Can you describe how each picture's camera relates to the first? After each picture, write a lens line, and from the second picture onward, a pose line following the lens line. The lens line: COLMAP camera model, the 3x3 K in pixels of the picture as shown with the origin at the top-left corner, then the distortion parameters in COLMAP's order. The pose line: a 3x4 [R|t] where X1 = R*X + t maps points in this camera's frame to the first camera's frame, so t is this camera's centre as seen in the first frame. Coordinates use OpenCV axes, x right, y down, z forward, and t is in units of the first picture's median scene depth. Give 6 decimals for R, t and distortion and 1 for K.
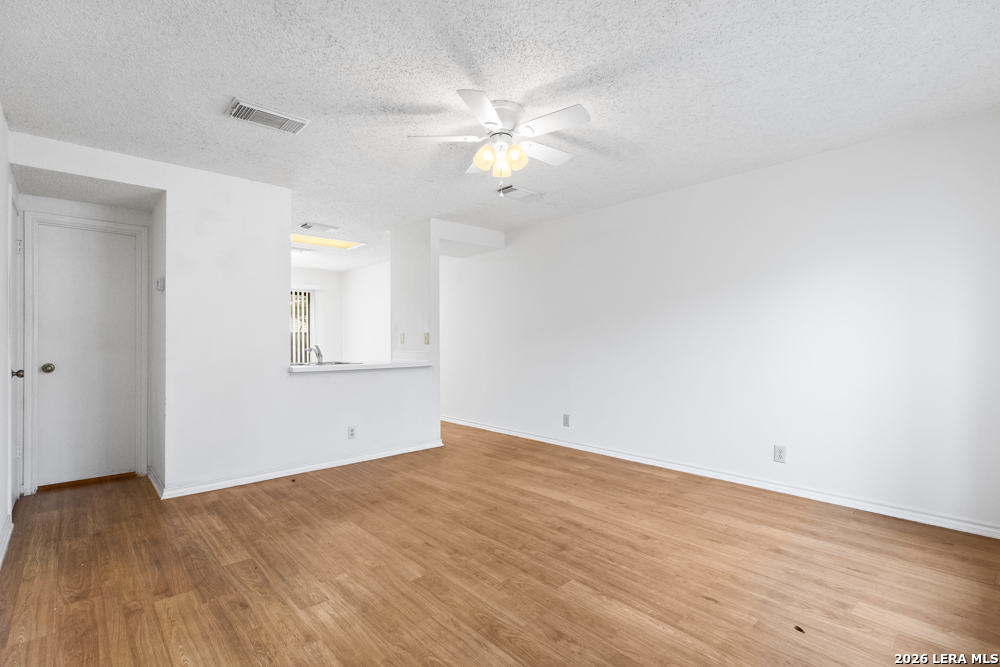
lens RADIAL K [[460.8, 0, 496.6], [0, 460.8, 342.7], [0, 0, 1]] dist [-0.004504, 0.002573]
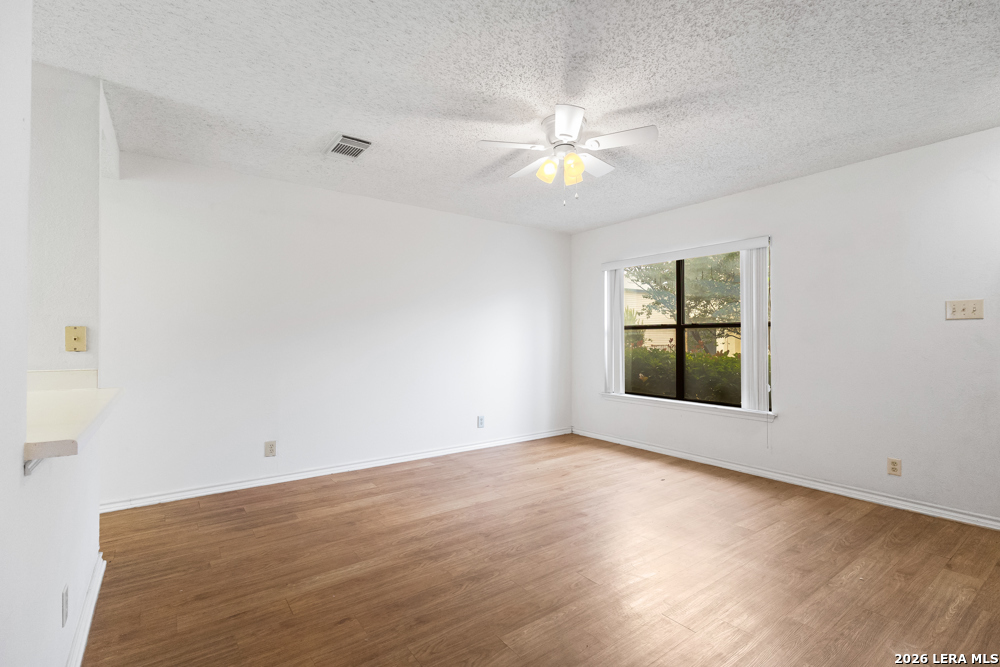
lens RADIAL K [[460.8, 0, 496.9], [0, 460.8, 331.1], [0, 0, 1]] dist [-0.004504, 0.002573]
pose [[0.106967, 0.021050, 0.994040, -0.937165], [0.003619, 0.999761, -0.021561, -0.007265], [-0.994256, 0.005904, 0.106865, 0.937032]]
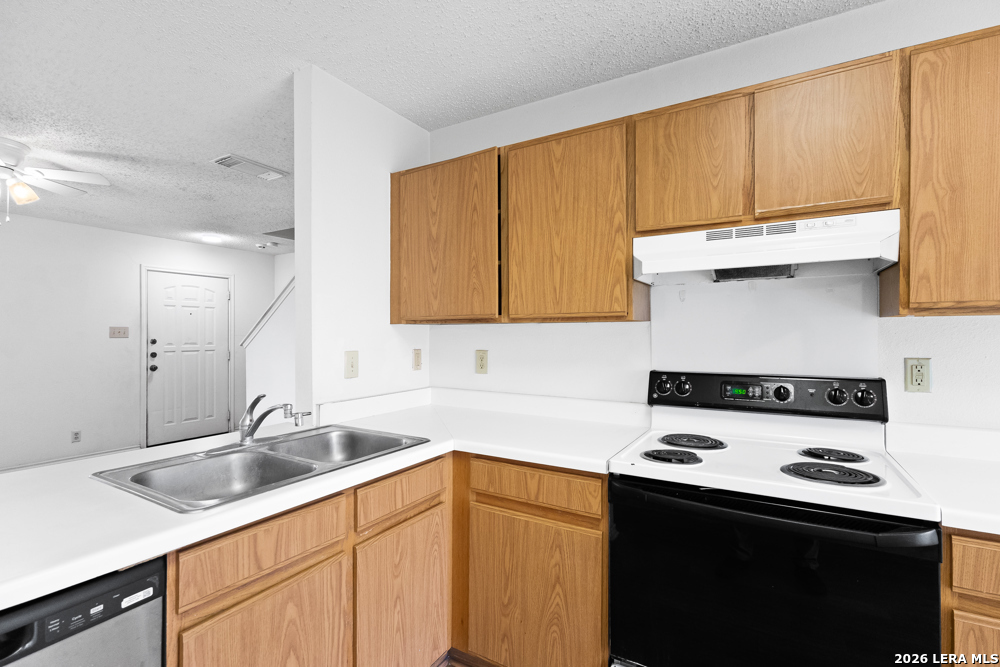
lens RADIAL K [[460.8, 0, 500.9], [0, 460.8, 333.7], [0, 0, 1]] dist [-0.004504, 0.002573]
pose [[-0.955633, 0.002715, -0.294548, -0.694363], [0.003040, 0.999995, -0.000648, -0.060319], [0.294545, -0.001515, -0.955636, 2.099944]]
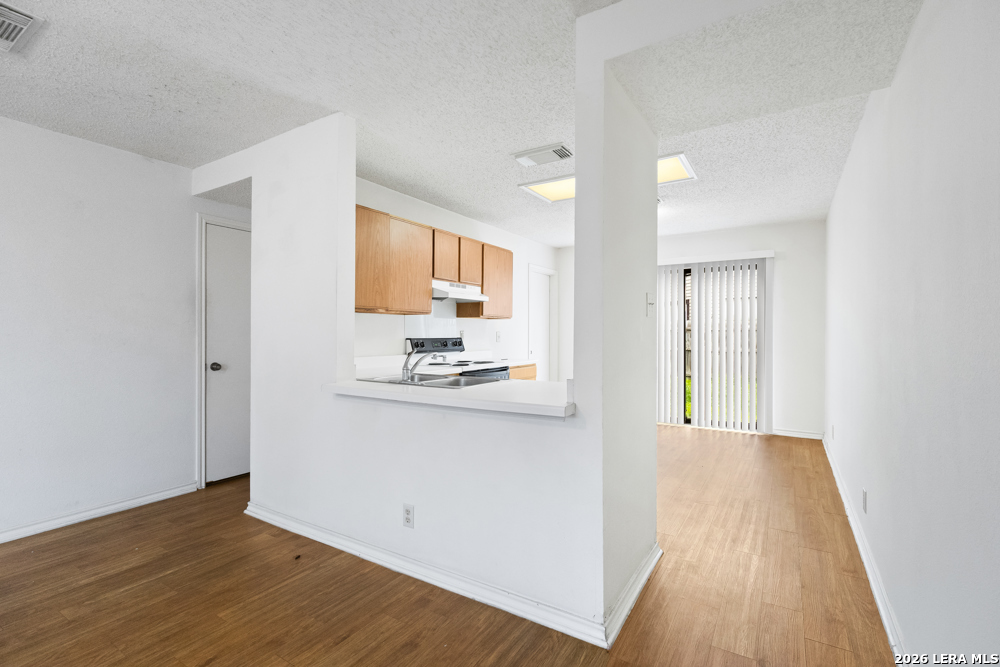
lens RADIAL K [[460.8, 0, 498.8], [0, 460.8, 338.0], [0, 0, 1]] dist [-0.004504, 0.002573]
pose [[0.272455, 0.012644, -0.962085, 0.334934], [-0.005599, 0.999918, 0.011556, -0.025676], [0.962152, 0.002238, 0.272504, 1.415028]]
